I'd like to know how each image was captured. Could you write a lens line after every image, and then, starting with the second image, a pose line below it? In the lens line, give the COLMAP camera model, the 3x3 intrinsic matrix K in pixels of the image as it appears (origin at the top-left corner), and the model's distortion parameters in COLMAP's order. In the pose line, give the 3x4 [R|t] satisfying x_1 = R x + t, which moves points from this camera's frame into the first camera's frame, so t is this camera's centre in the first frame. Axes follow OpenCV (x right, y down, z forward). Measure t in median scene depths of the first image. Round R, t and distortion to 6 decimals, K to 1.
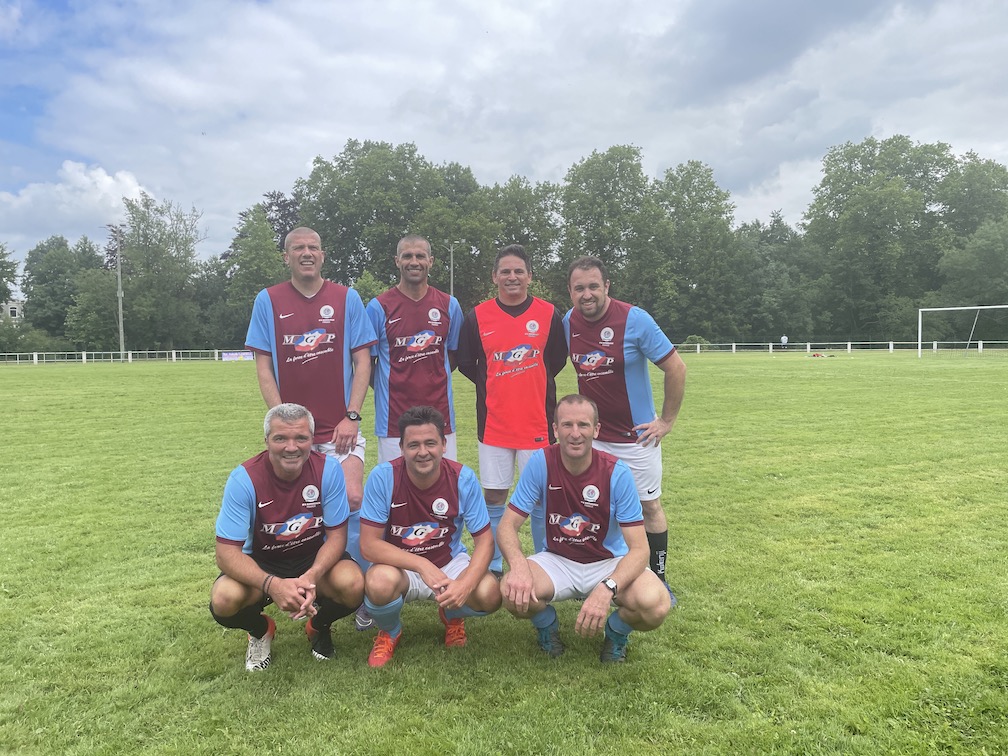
lens RADIAL K [[754.6, 0, 502.3], [0, 754.6, 369.3], [0, 0, 1]] dist [0.095120, -0.116122]
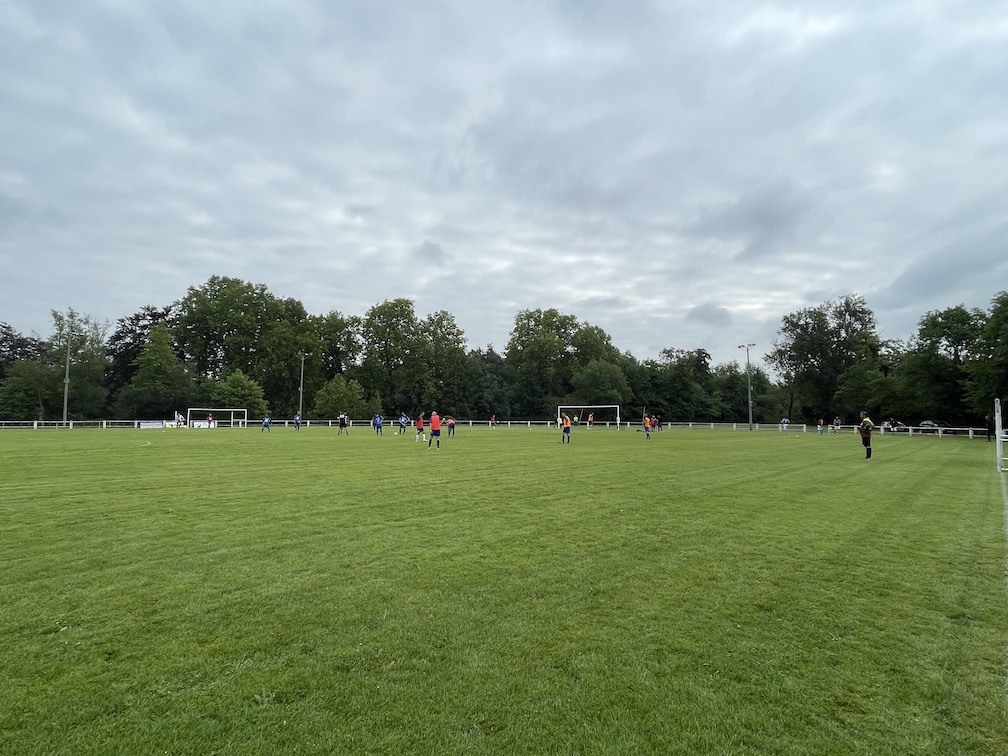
lens RADIAL K [[555.8, 0, 502.4], [0, 555.8, 375.3], [0, 0, 1]] dist [-0.003414, 0.001134]
pose [[0.929464, 0.043606, 0.366327, -0.073754], [-0.001902, 0.993543, -0.113442, 0.004986], [-0.368908, 0.104744, 0.923545, -0.163825]]
